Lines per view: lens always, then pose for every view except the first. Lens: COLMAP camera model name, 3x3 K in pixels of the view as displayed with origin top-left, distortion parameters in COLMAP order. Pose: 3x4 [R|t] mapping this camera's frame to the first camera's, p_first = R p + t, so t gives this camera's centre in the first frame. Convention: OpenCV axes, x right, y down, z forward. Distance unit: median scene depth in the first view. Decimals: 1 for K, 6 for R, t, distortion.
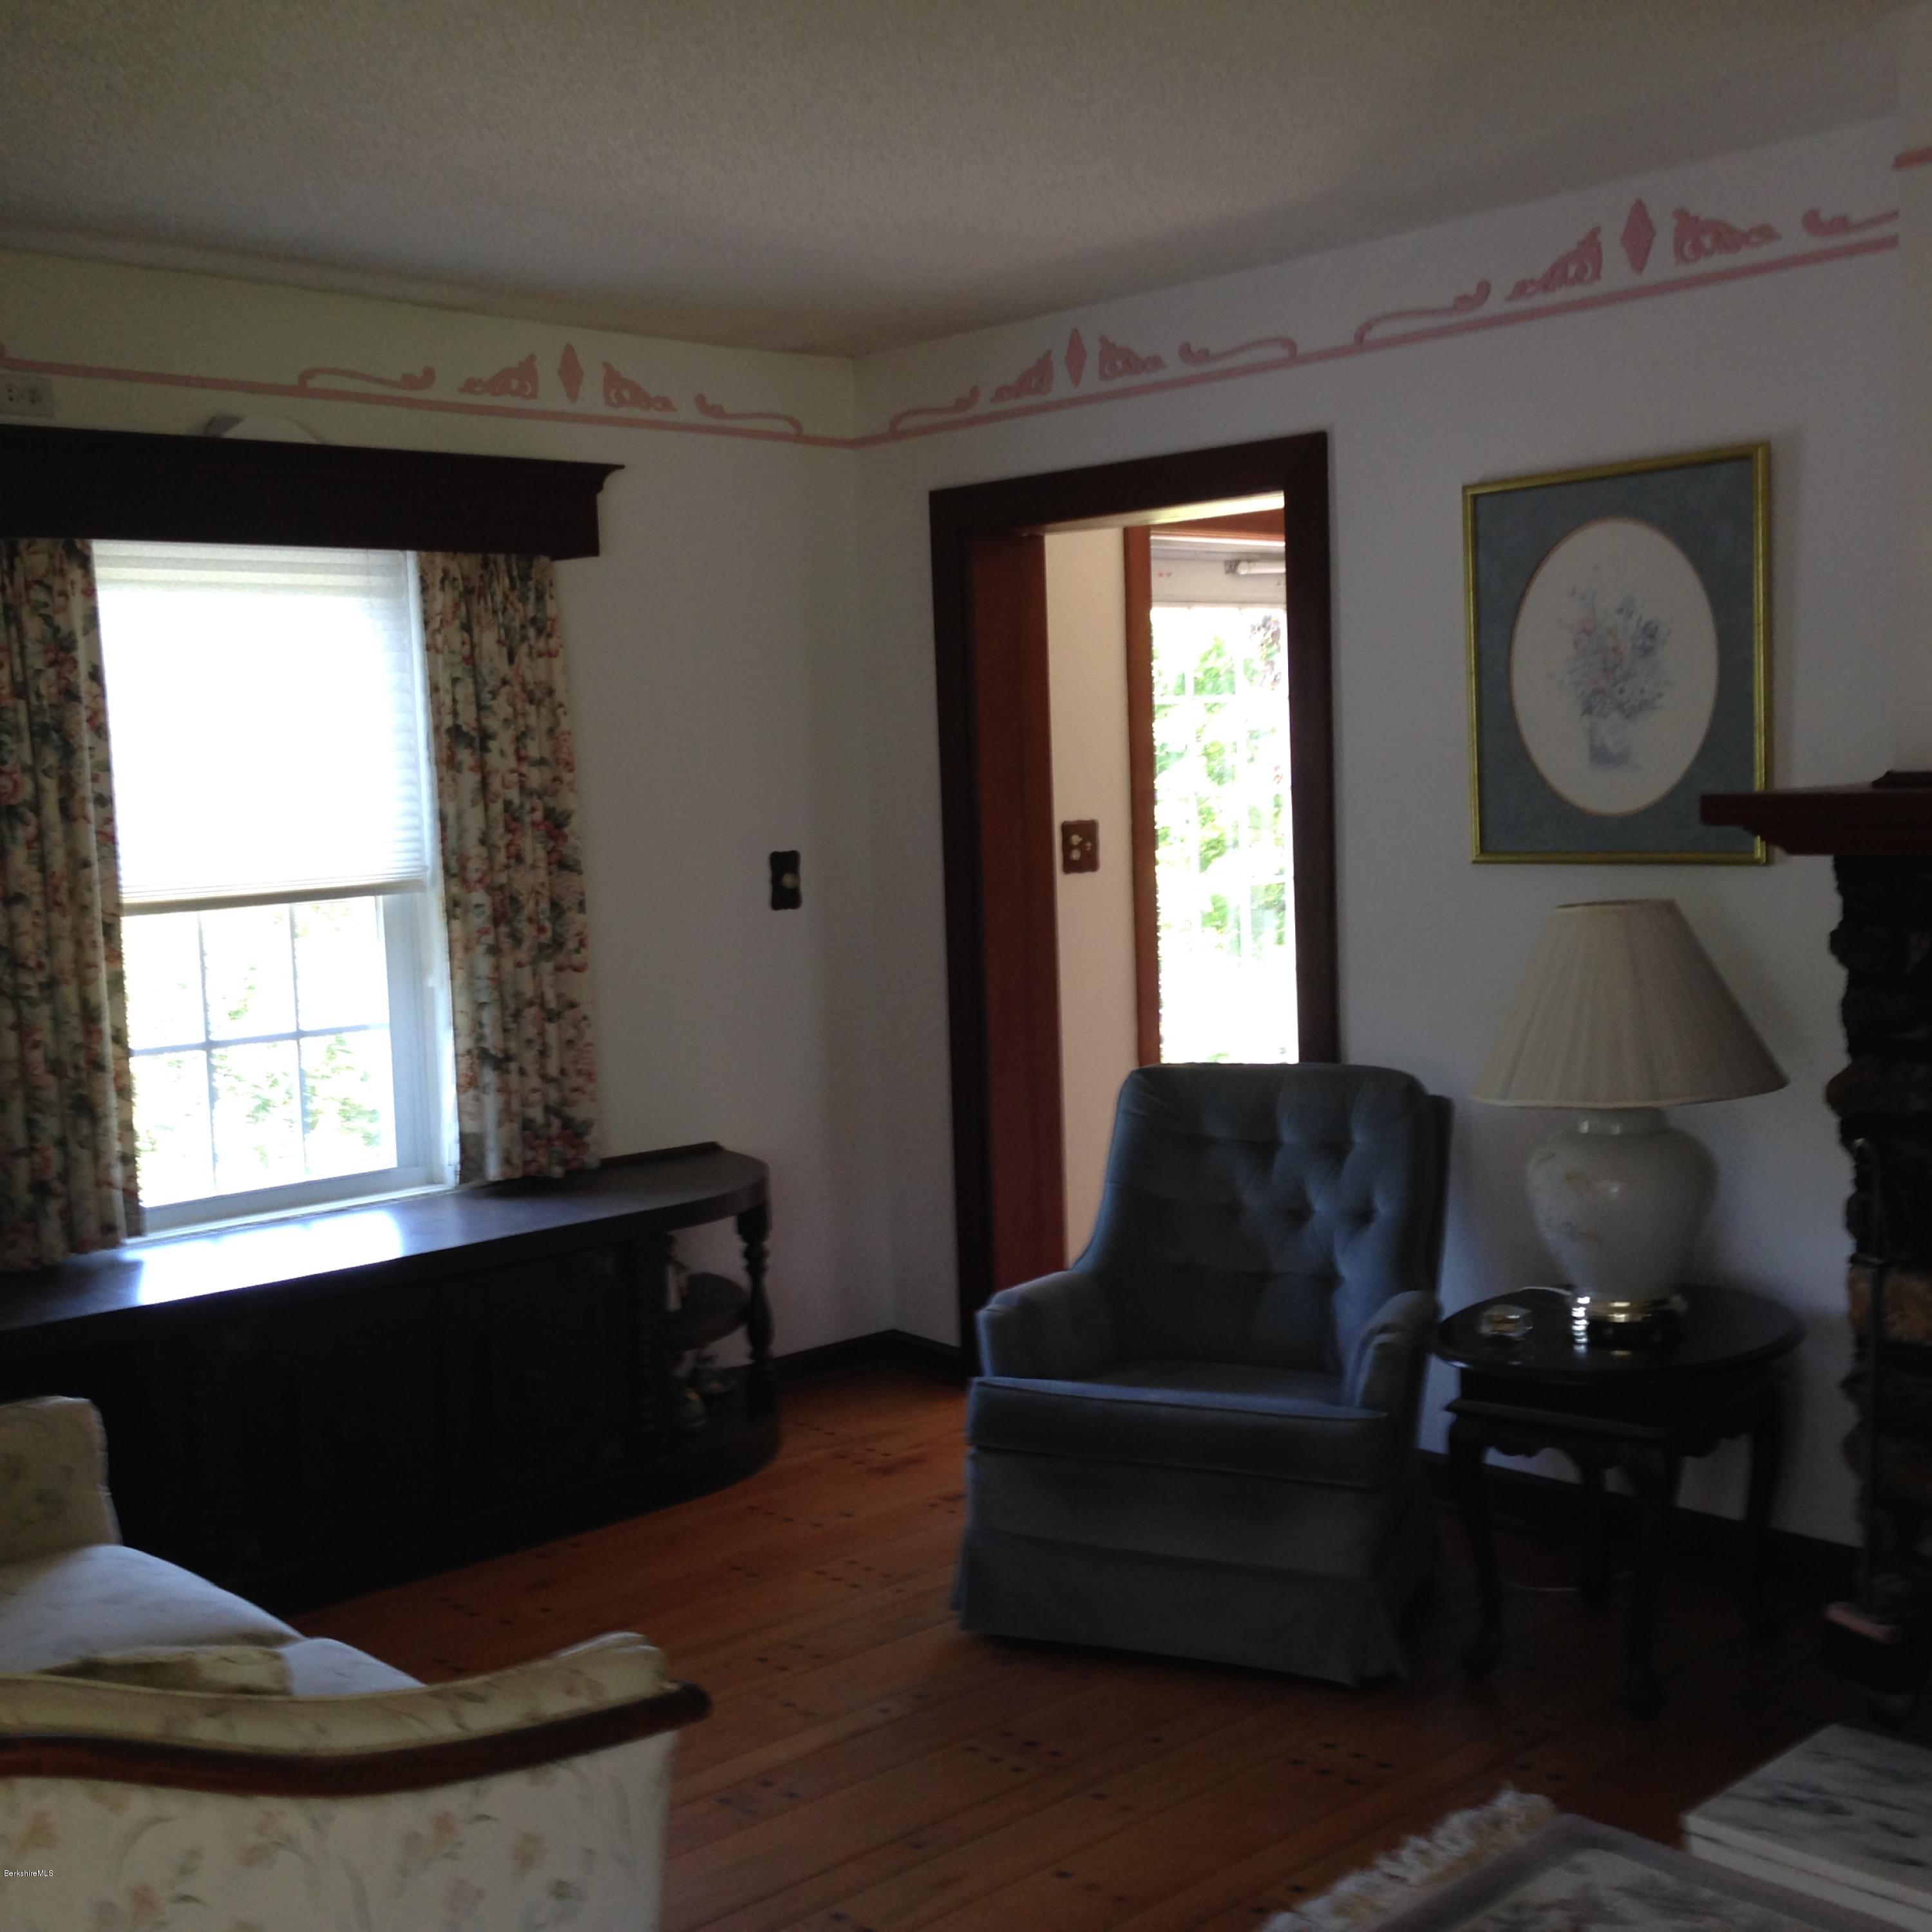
lens RADIAL K [[2356.7, 0, 917.1], [0, 2356.7, 949.9], [0, 0, 1]] dist [0.094301, -0.088109]
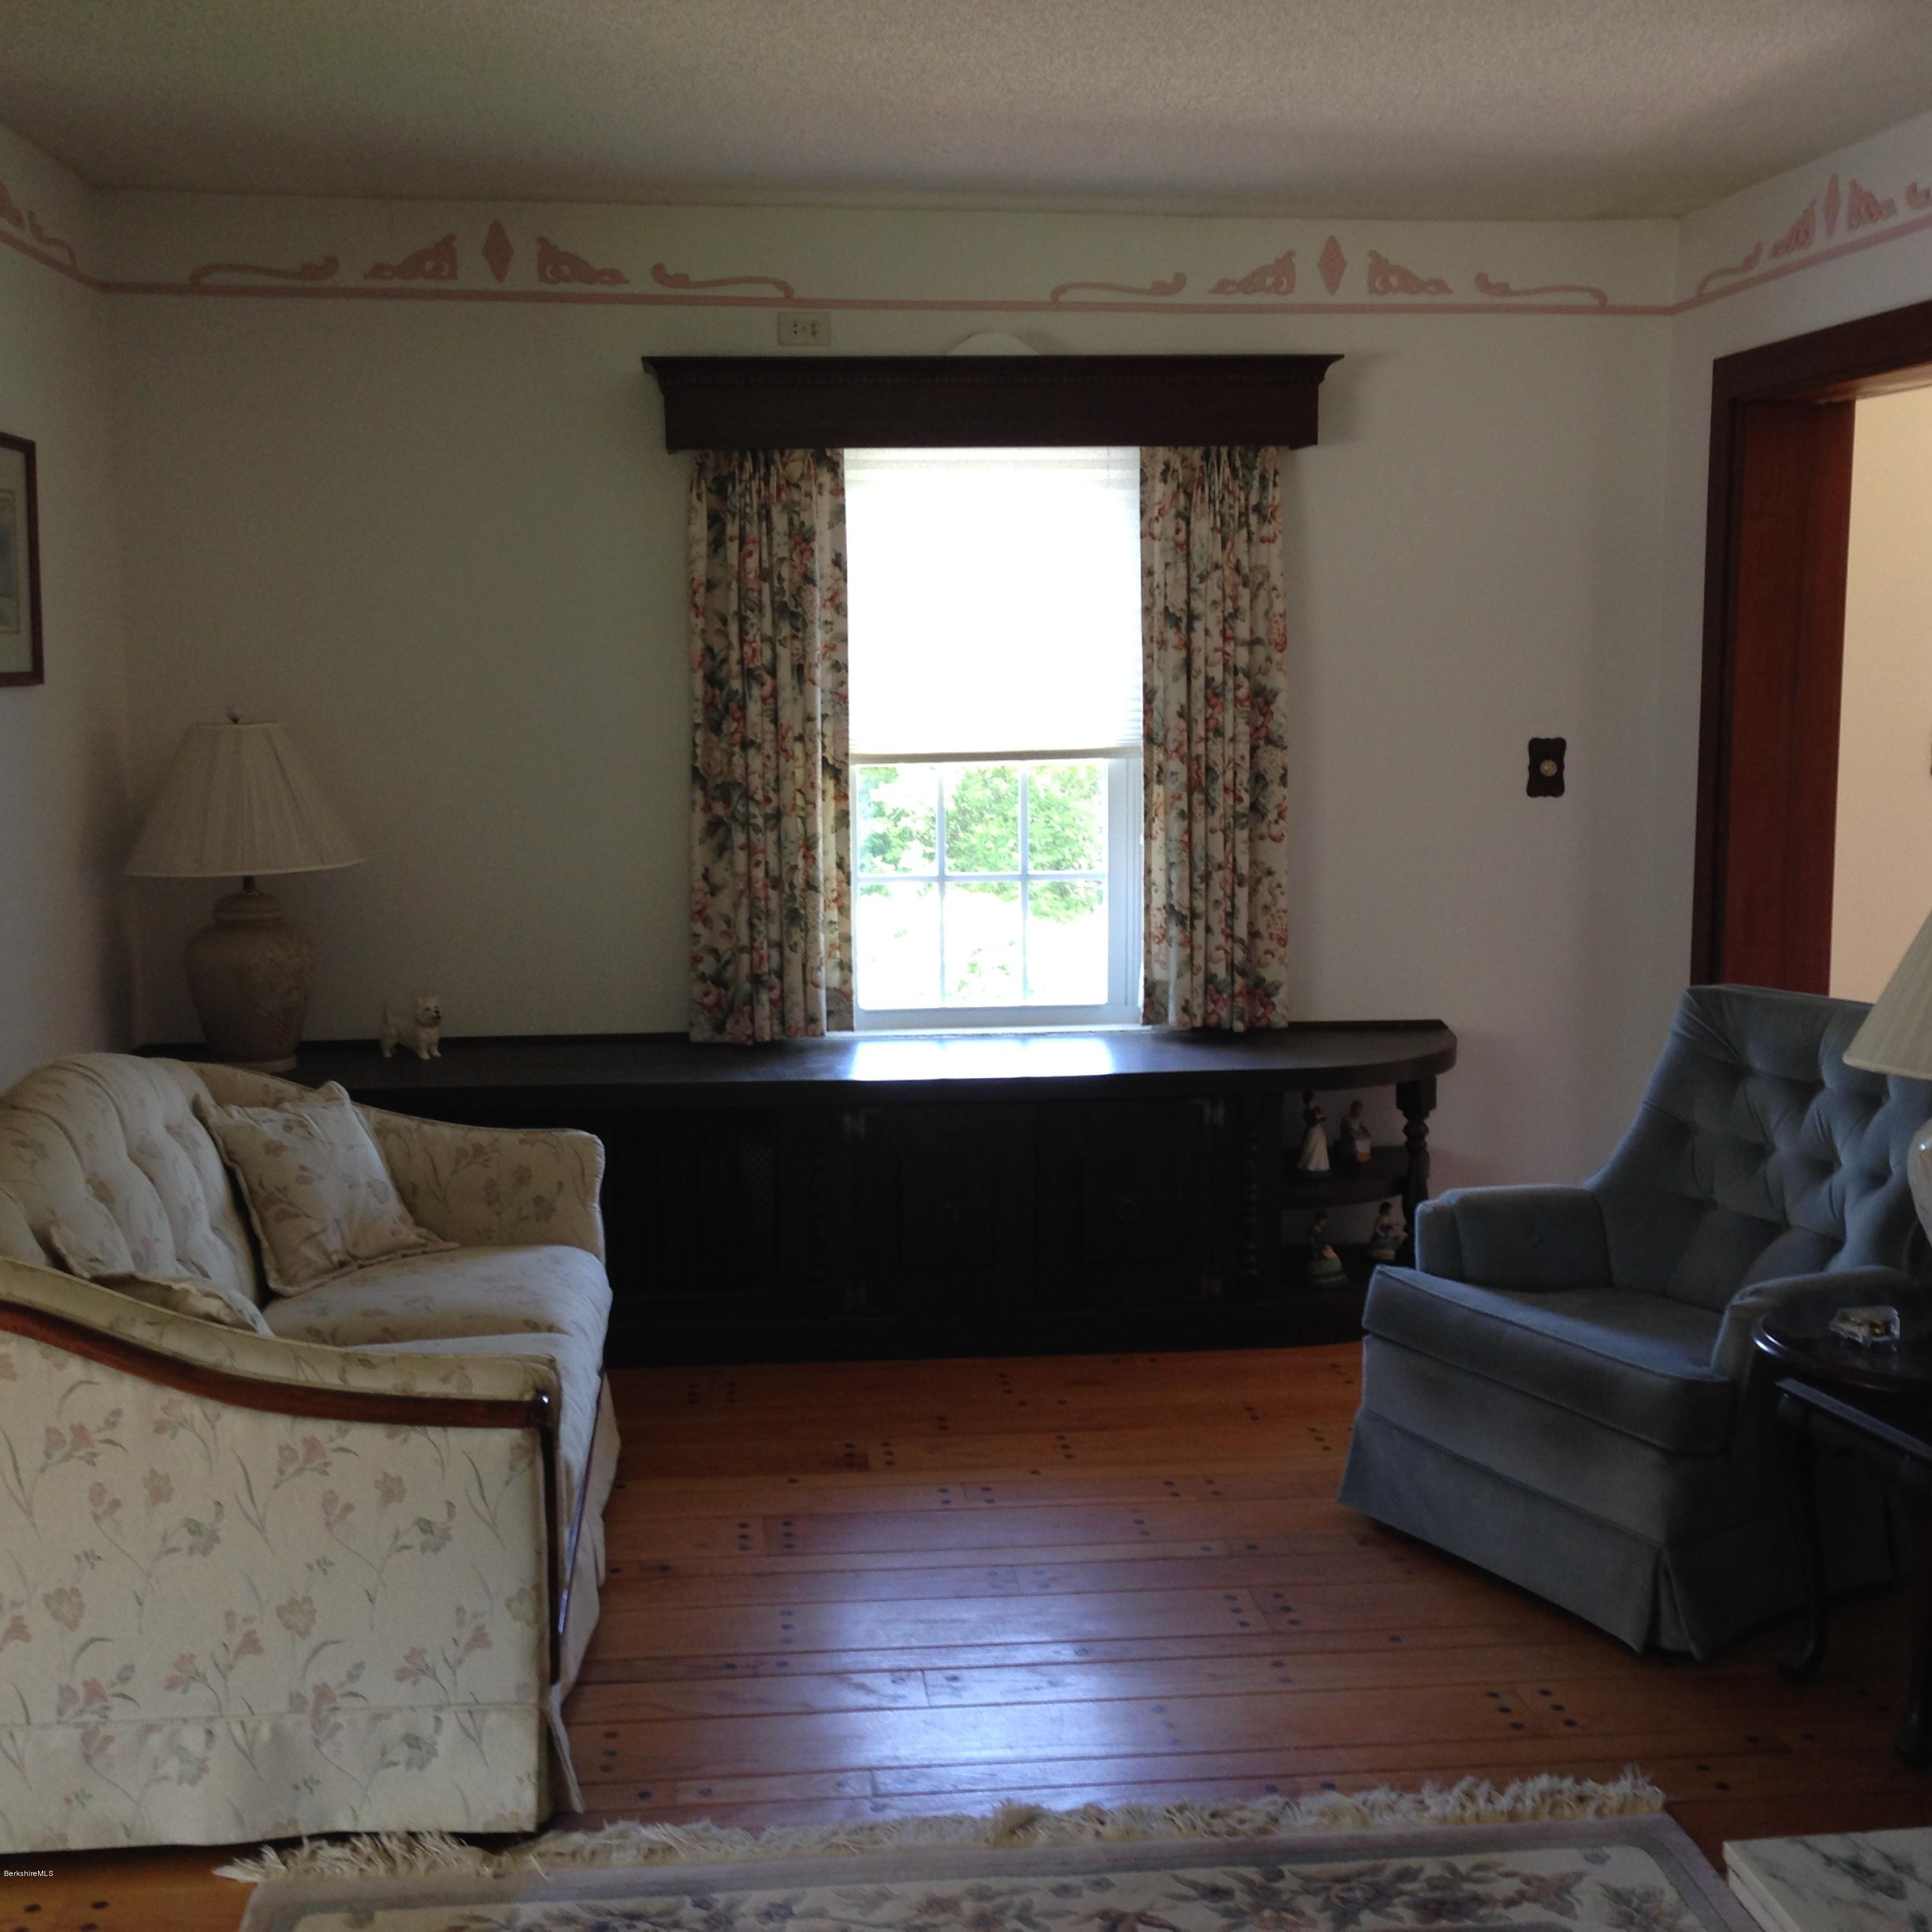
lens RADIAL K [[2363.4, 0, 966.6], [0, 2363.4, 923.5], [0, 0, 1]] dist [0.096642, -0.039597]
pose [[0.807482, 0.097455, -0.581787, 0.376117], [-0.069192, 0.995098, 0.070656, -0.020250], [0.585821, -0.016799, 0.810266, 0.059477]]
